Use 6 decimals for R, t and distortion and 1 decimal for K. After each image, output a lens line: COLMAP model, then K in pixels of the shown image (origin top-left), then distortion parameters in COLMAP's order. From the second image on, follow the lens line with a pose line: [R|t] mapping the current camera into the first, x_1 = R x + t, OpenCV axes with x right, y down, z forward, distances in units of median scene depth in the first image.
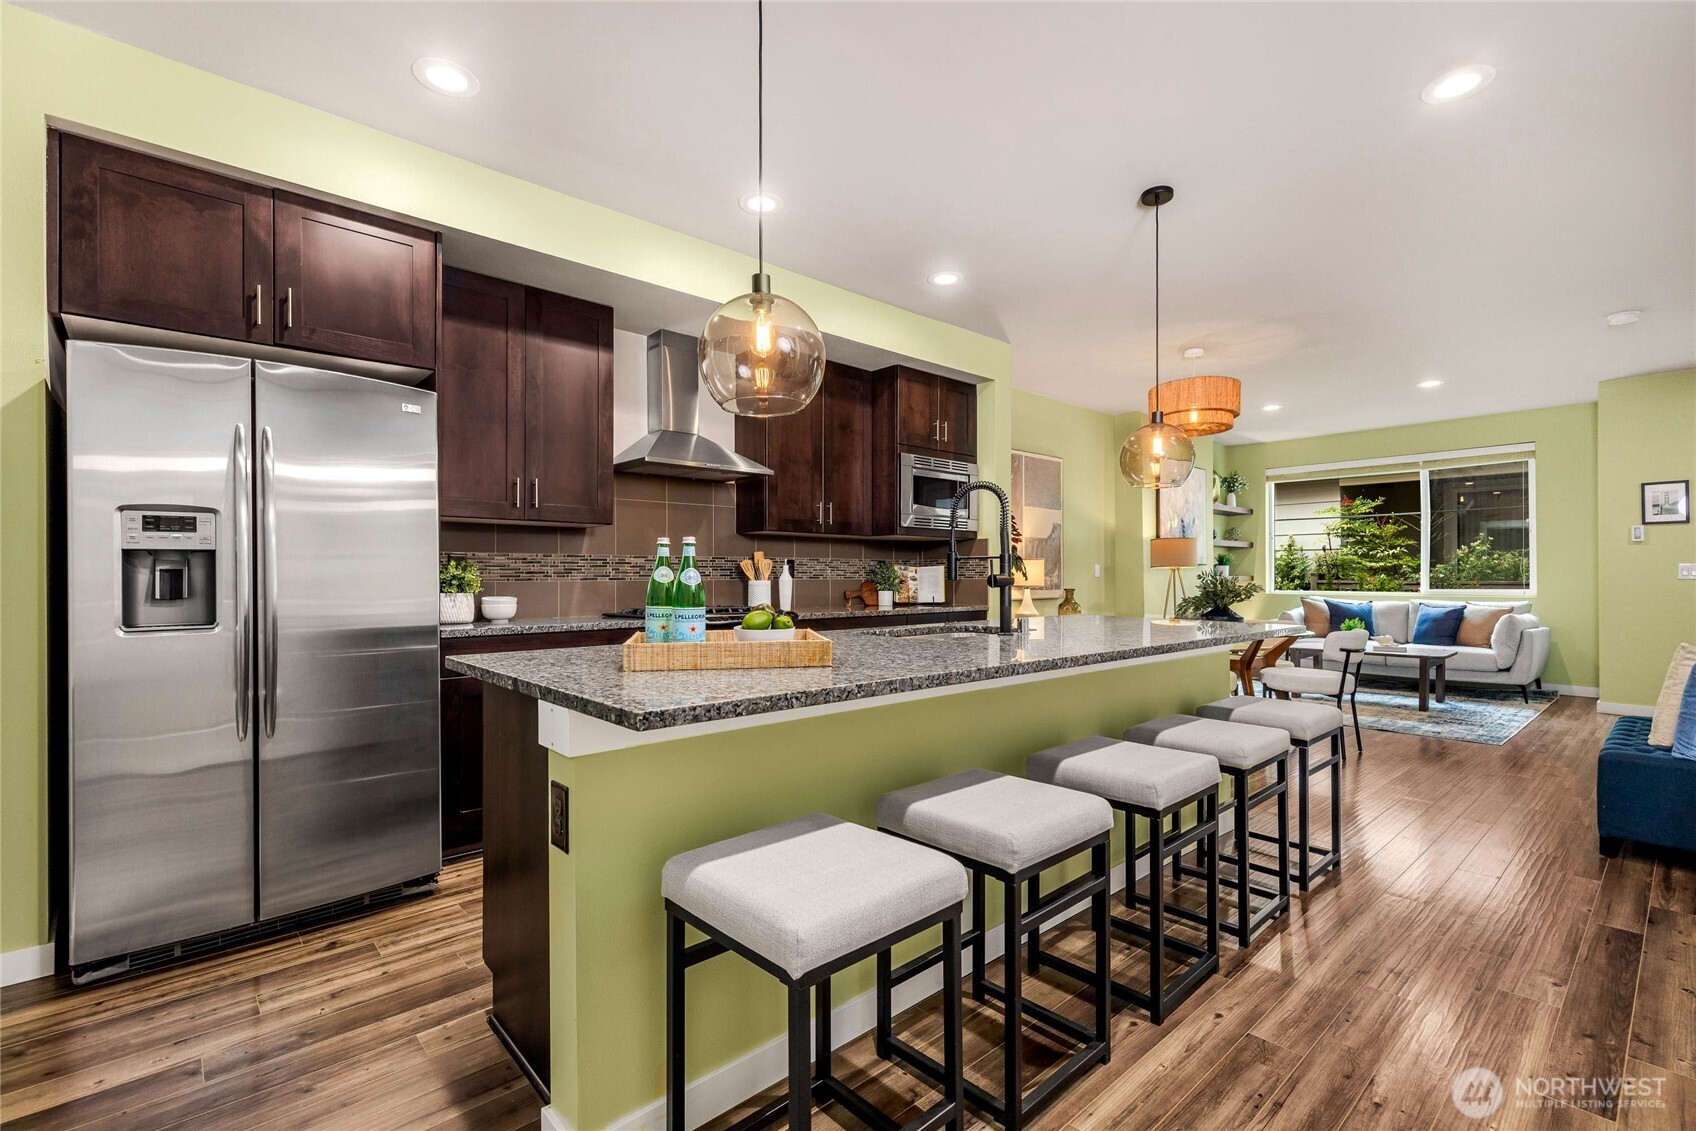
lens RADIAL K [[764.3, 0, 855.9], [0, 764.3, 571.4], [0, 0, 1]] dist [0.009668, -0.001579]
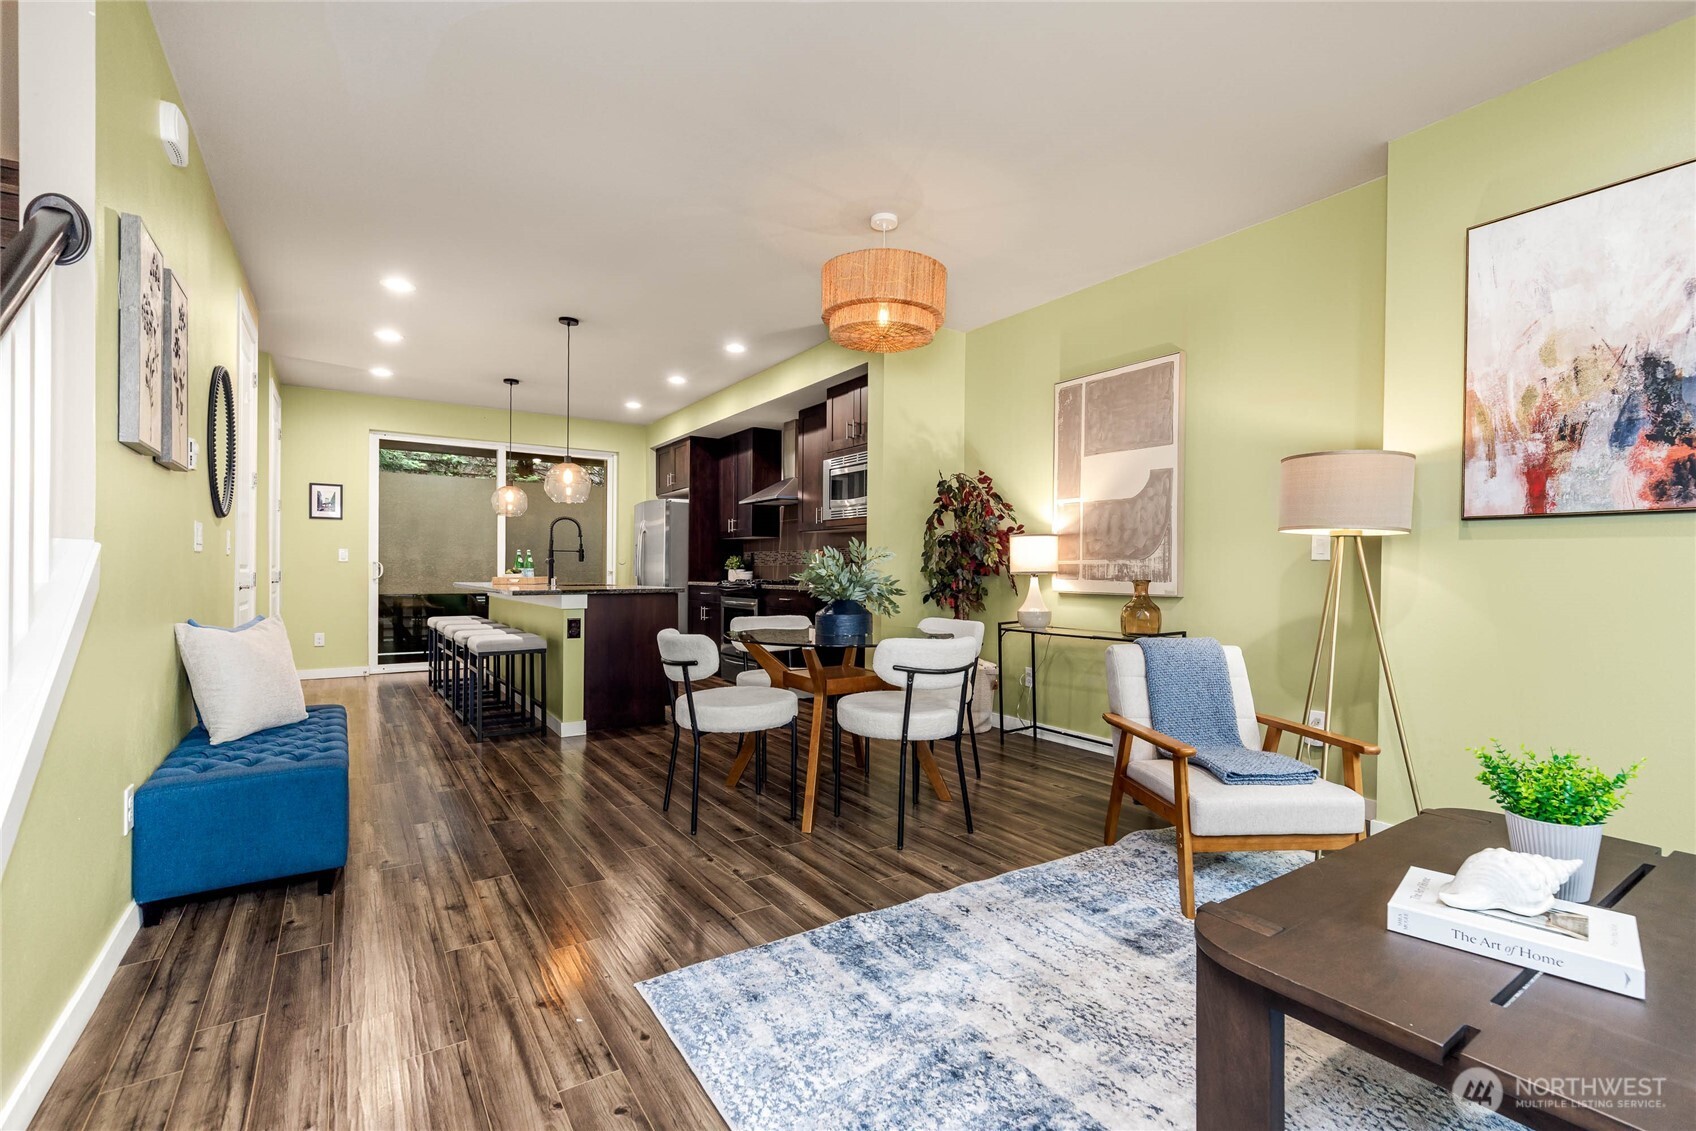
lens RADIAL K [[764.3, 0, 859.0], [0, 764.3, 570.8], [0, 0, 1]] dist [0.009668, -0.001579]
pose [[-0.148717, 0.000951, -0.988879, 0.838656], [-0.000272, 0.999999, 0.001002, 0.014246], [0.988880, 0.000418, -0.148716, 0.816005]]
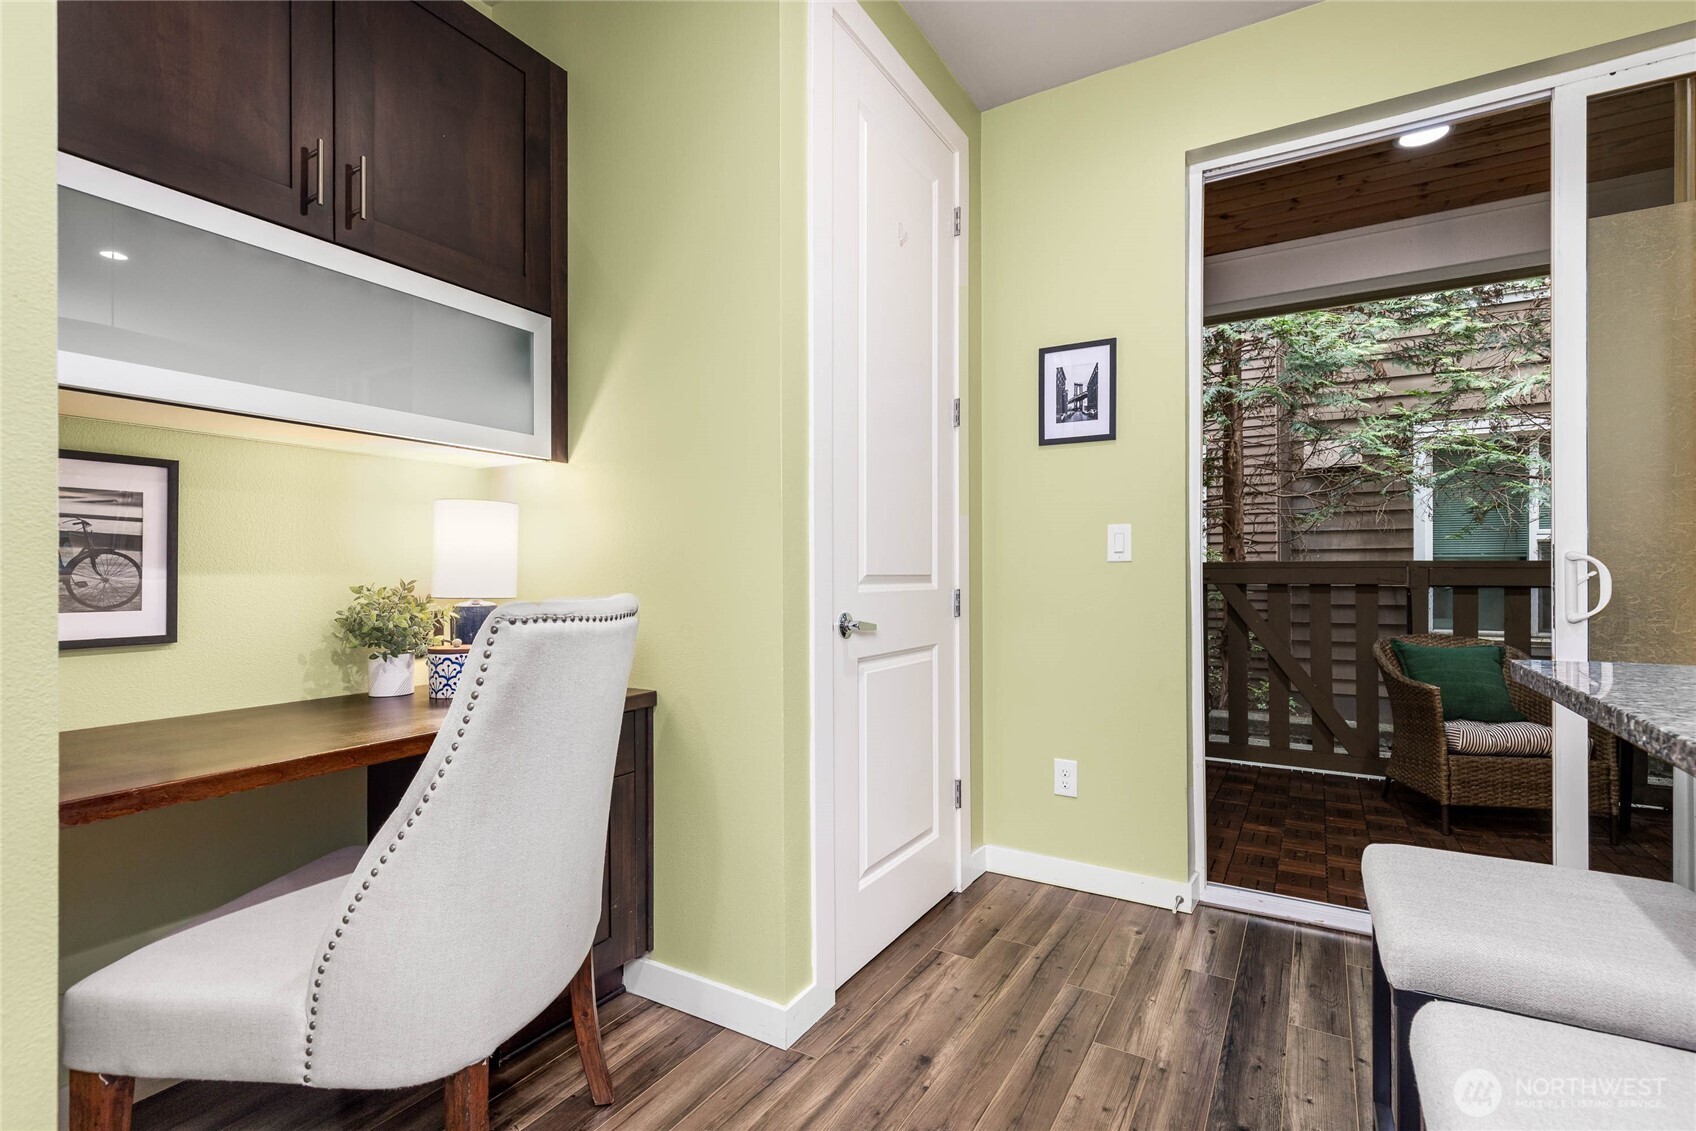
lens RADIAL K [[764.3, 0, 857.7], [0, 764.3, 570.4], [0, 0, 1]] dist [0.009668, -0.001579]
pose [[-0.957665, 0.006095, -0.287821, 0.152708], [0.007359, 0.999967, -0.003312, 0.008428], [0.287791, -0.005290, -0.957679, 0.292279]]
